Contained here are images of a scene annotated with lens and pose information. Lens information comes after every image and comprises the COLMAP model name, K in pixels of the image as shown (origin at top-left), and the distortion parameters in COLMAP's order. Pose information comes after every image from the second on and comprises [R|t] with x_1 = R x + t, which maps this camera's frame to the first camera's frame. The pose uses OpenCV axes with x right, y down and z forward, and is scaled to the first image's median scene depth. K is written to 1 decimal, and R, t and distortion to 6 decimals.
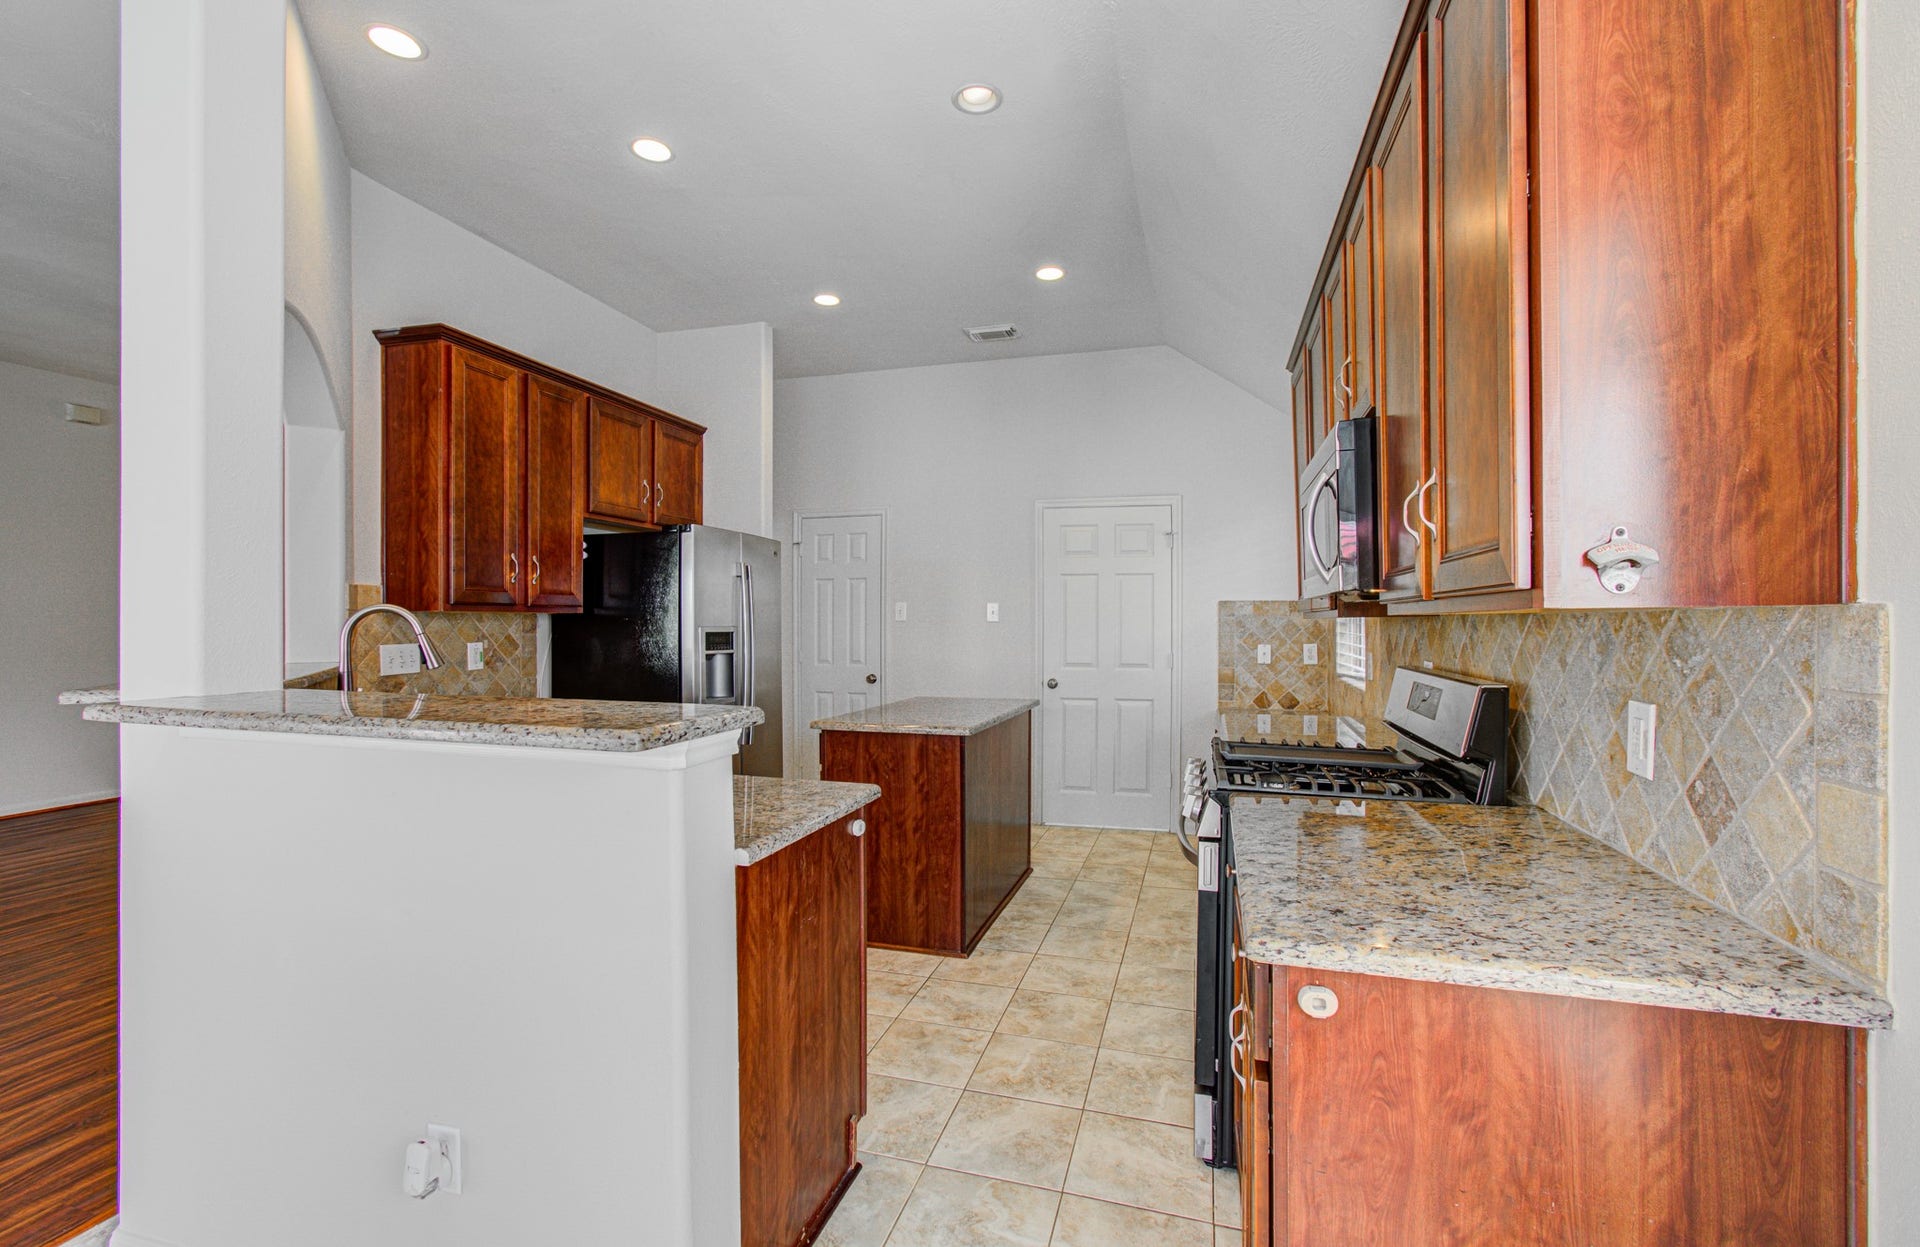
lens RADIAL K [[837.0, 0, 973.2], [0, 837.0, 616.3], [0, 0, 1]] dist [0.000814, 0.005204]
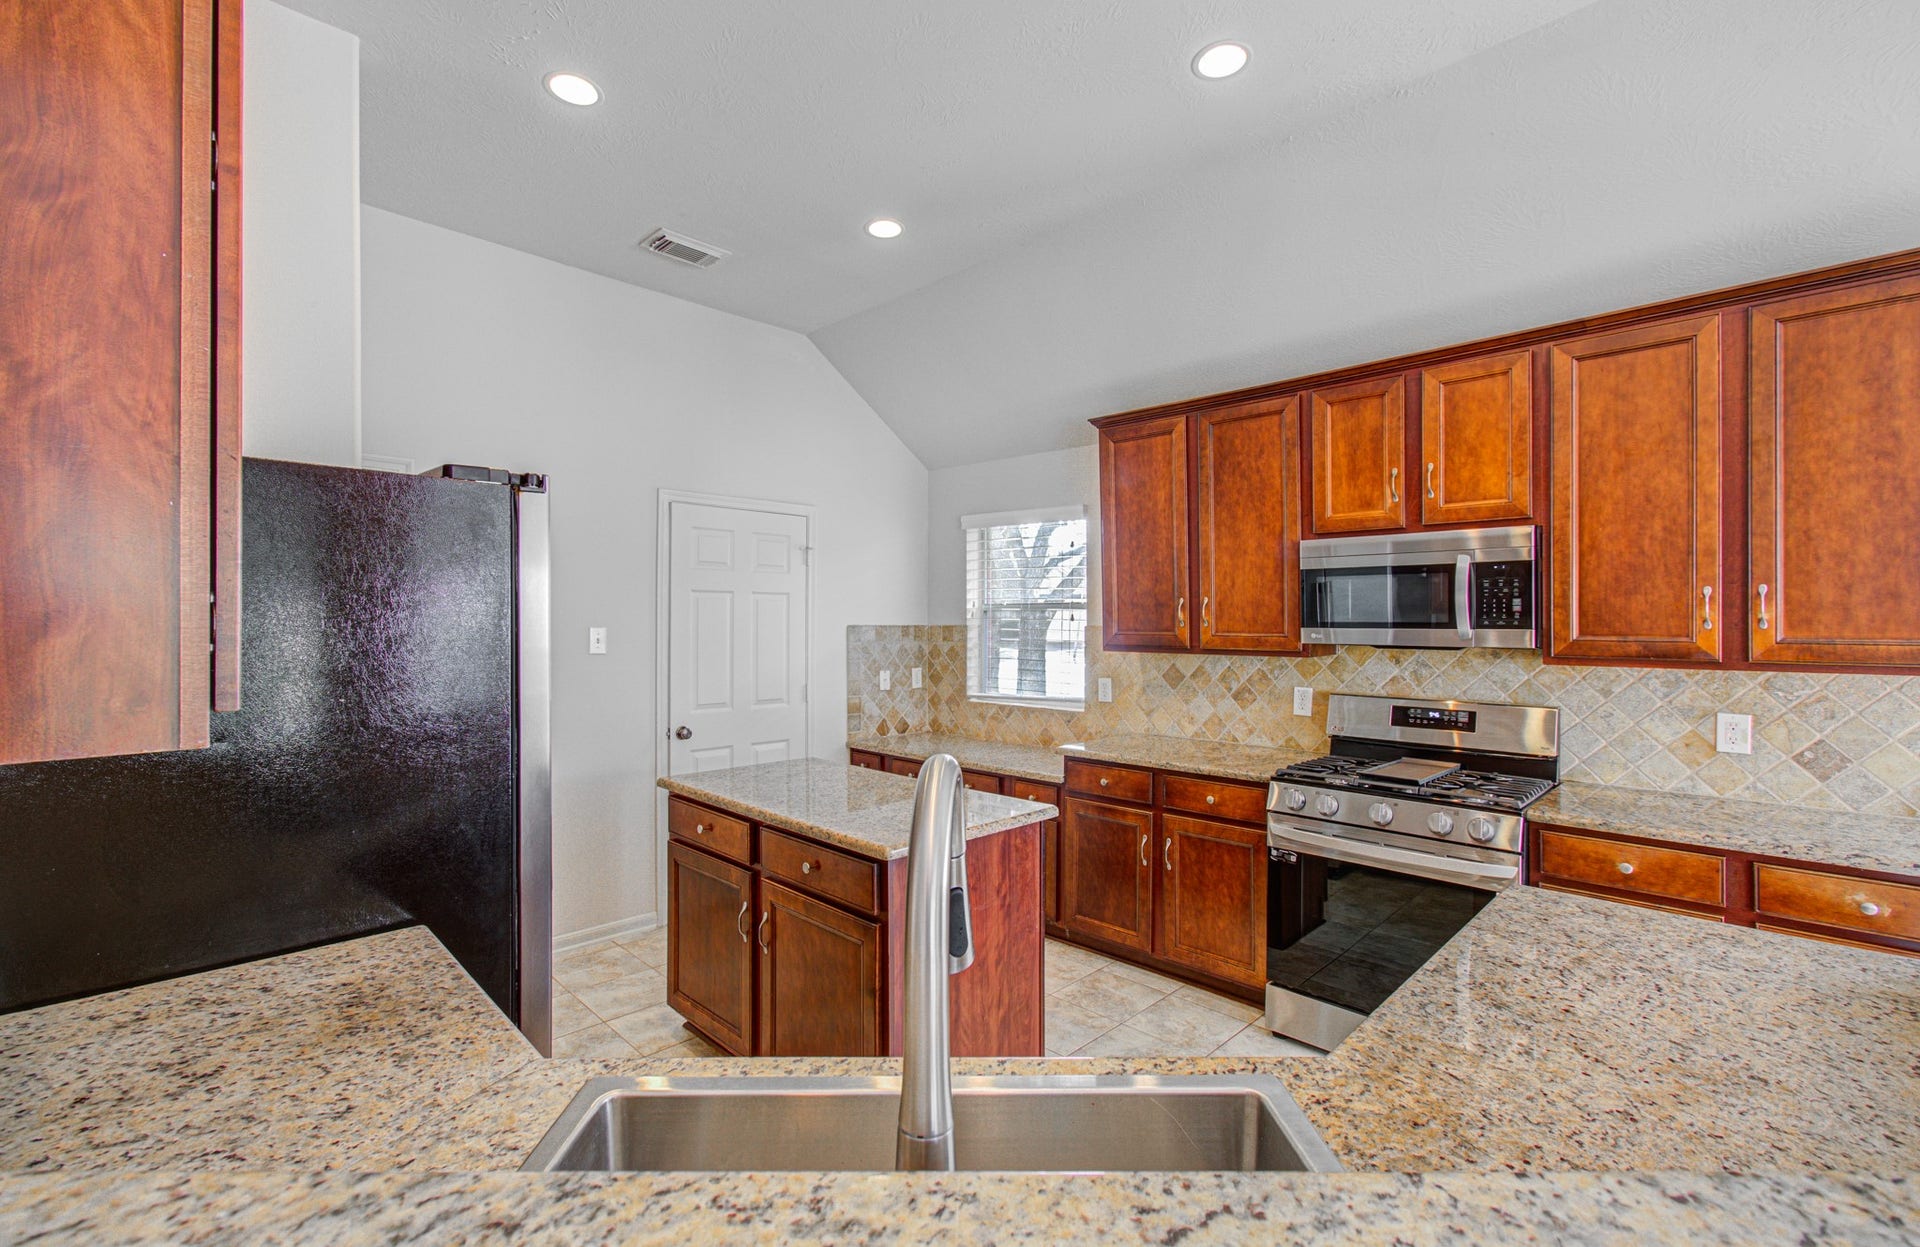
lens RADIAL K [[837.0, 0, 958.5], [0, 837.0, 618.2], [0, 0, 1]] dist [0.000814, 0.005204]
pose [[0.476880, 0.003957, 0.878960, -0.632649], [-0.007442, 0.999972, -0.000464, -0.037120], [-0.878937, -0.006320, 0.476896, 0.598353]]
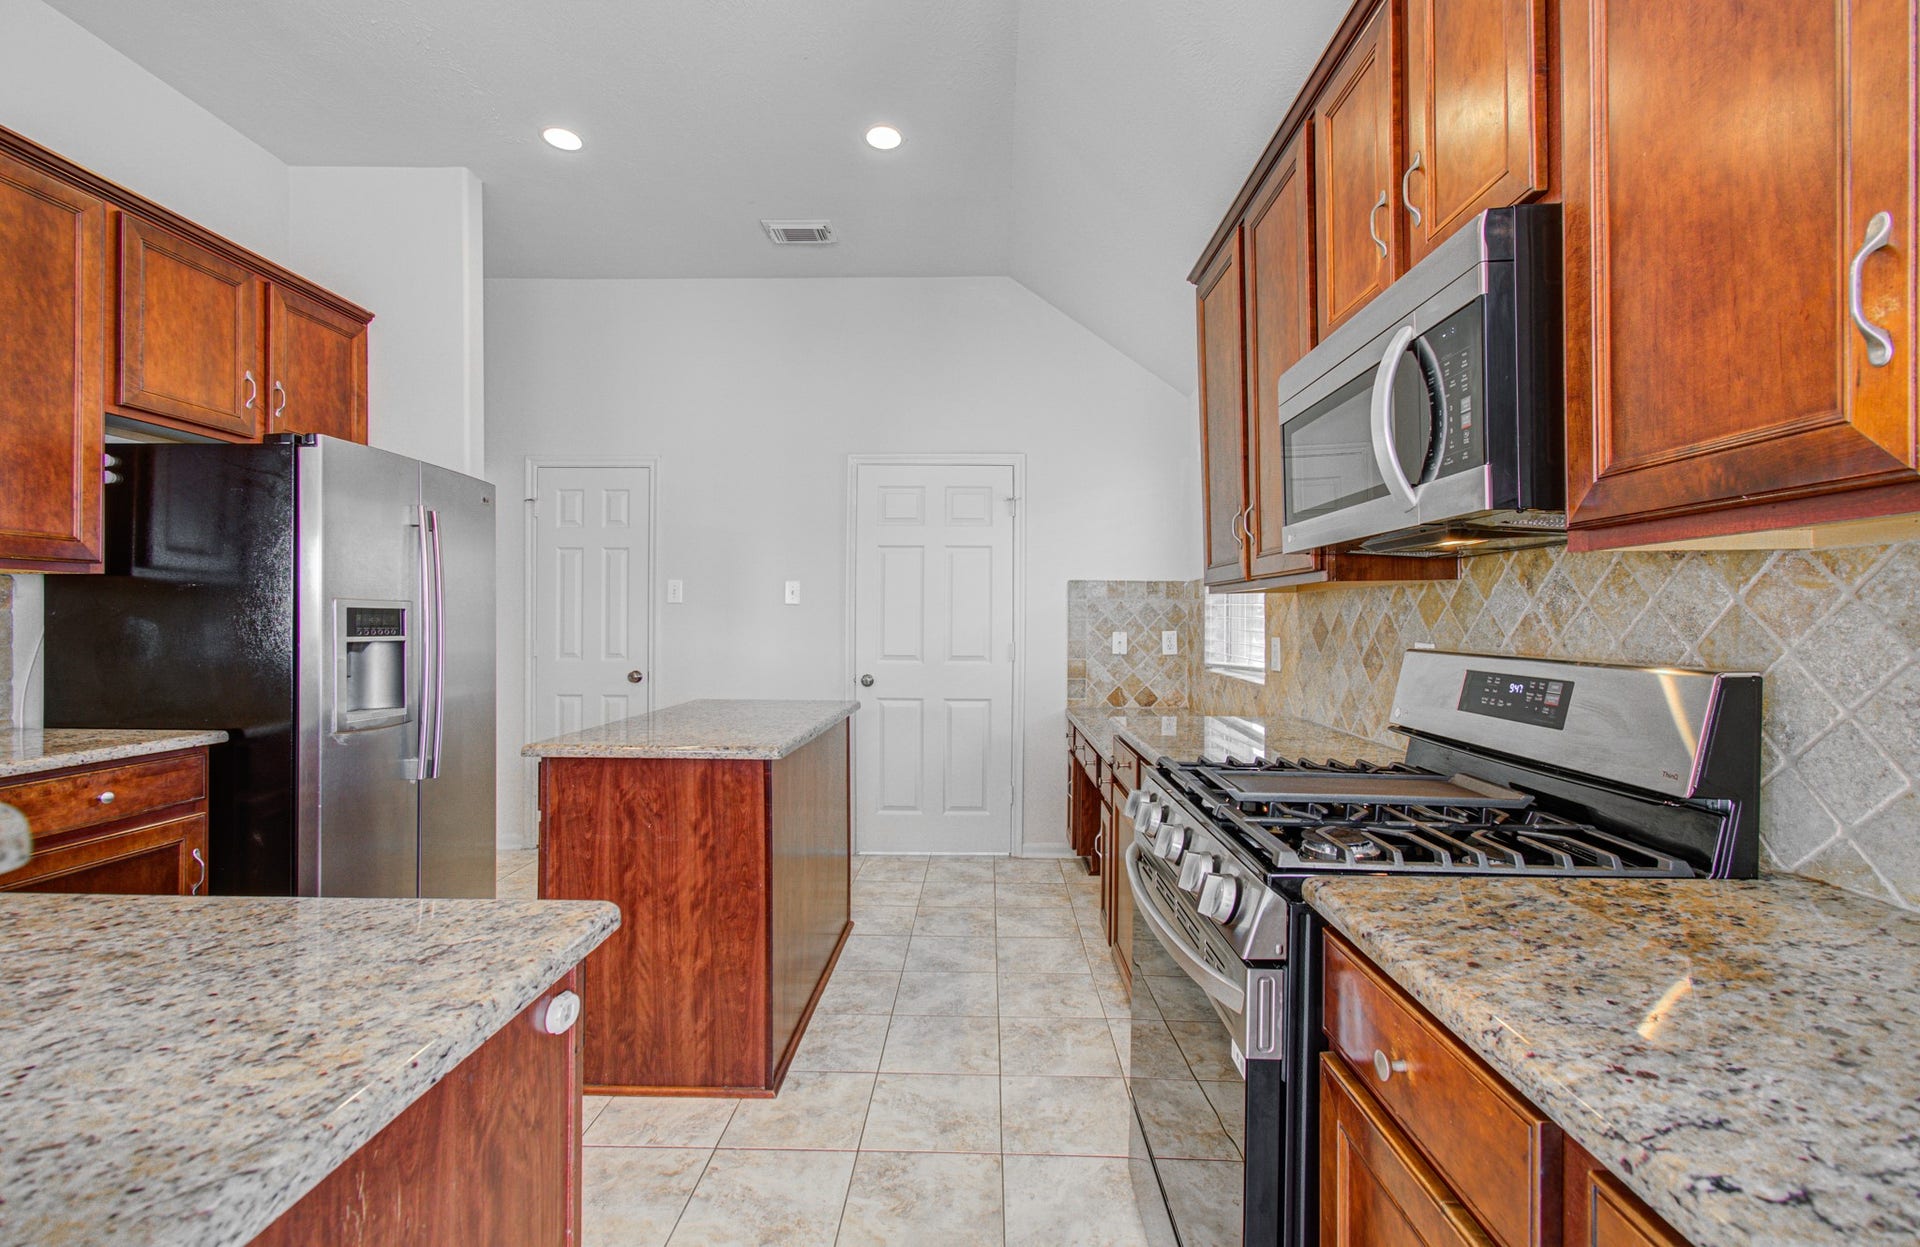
lens RADIAL K [[837.0, 0, 968.9], [0, 837.0, 619.7], [0, 0, 1]] dist [0.000814, 0.005204]
pose [[0.969066, 0.003861, 0.246773, -0.019854], [-0.005540, 0.999966, 0.006109, 0.021756], [-0.246741, -0.007288, 0.969054, 0.269521]]
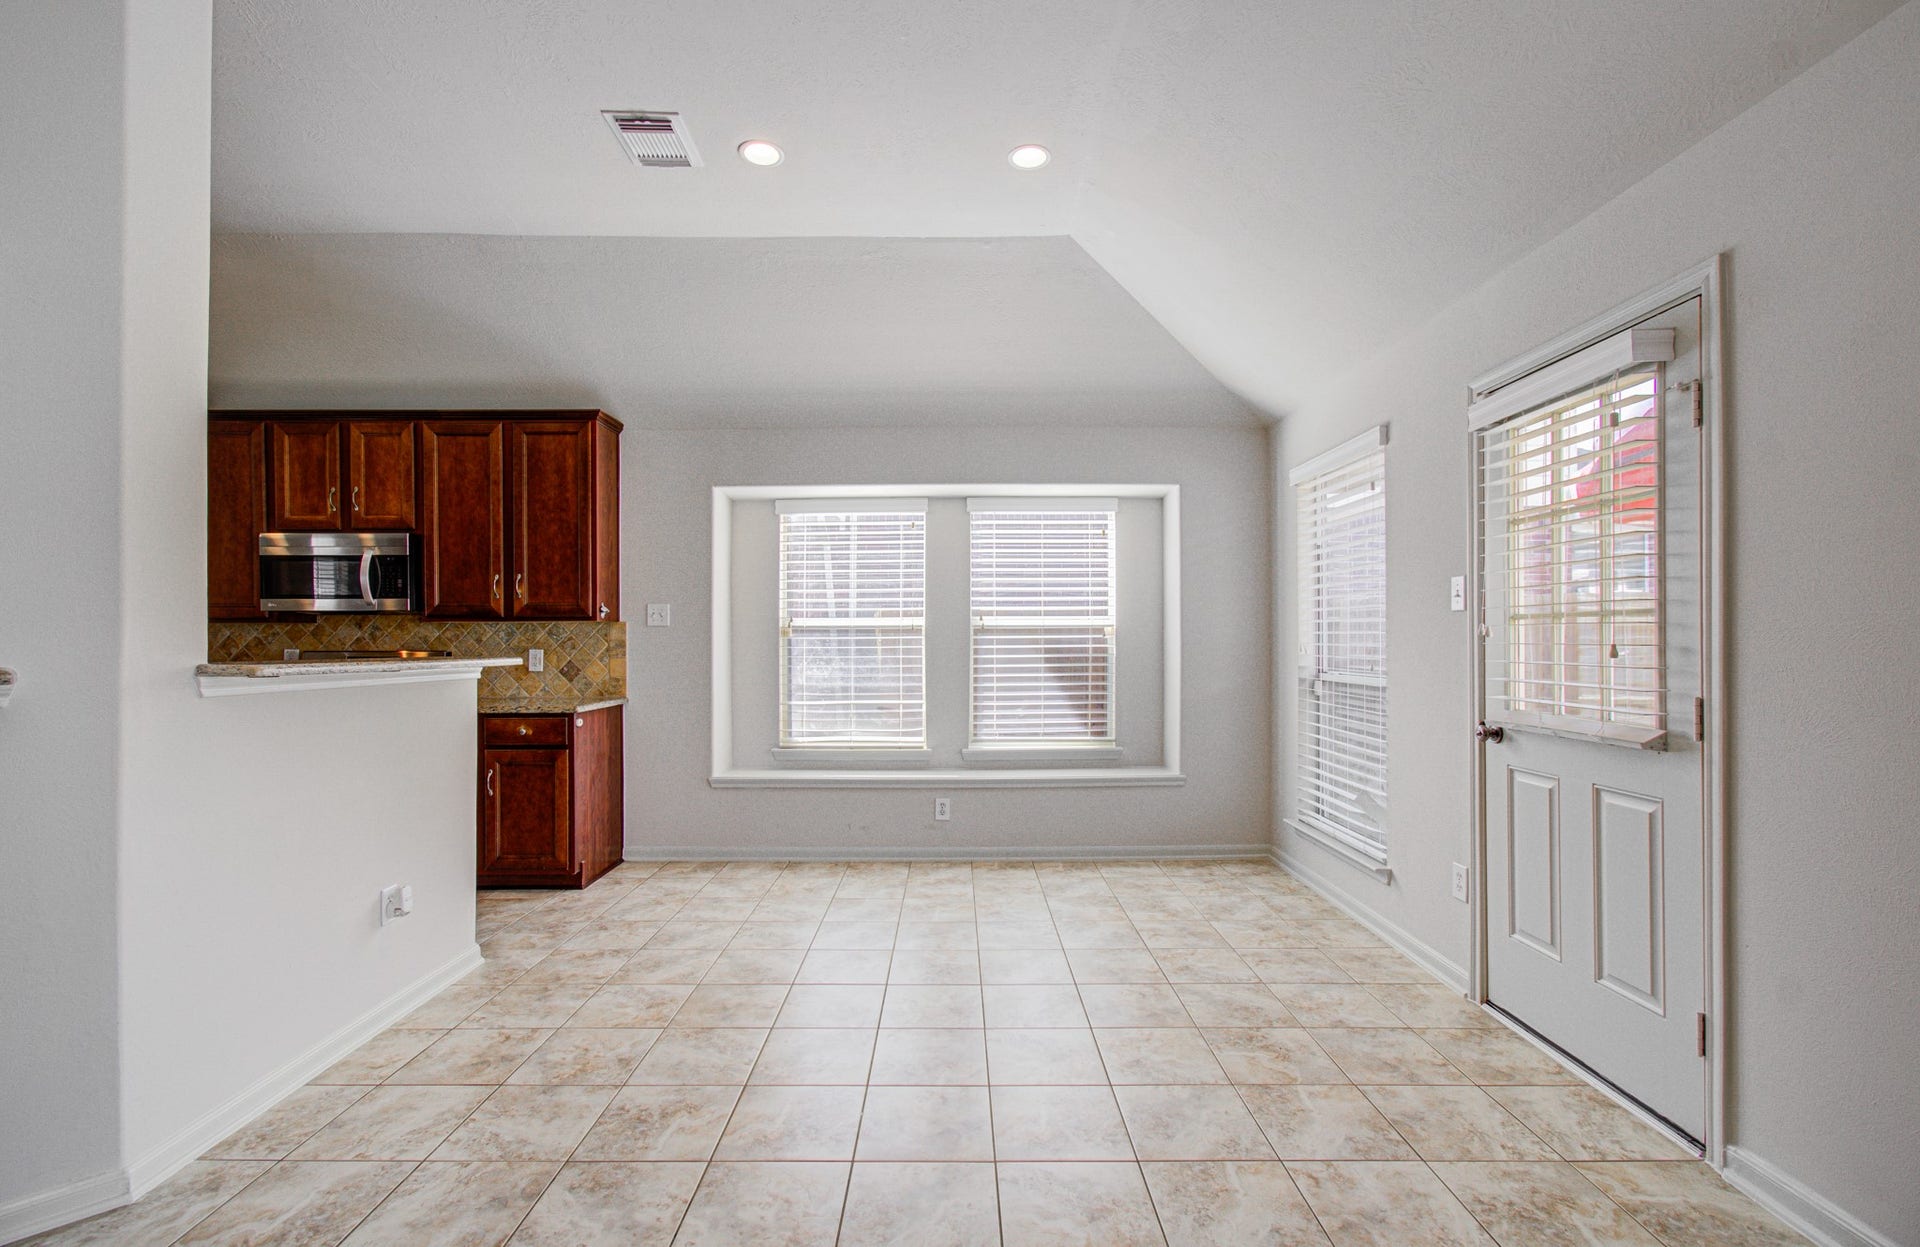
lens RADIAL K [[837.0, 0, 935.7], [0, 837.0, 642.9], [0, 0, 1]] dist [0.000814, 0.005204]
pose [[-0.278623, -0.000978, 0.960400, -1.059938], [-0.003452, 0.999994, 0.000017, 0.025510], [-0.960394, -0.003310, -0.278625, 0.141886]]
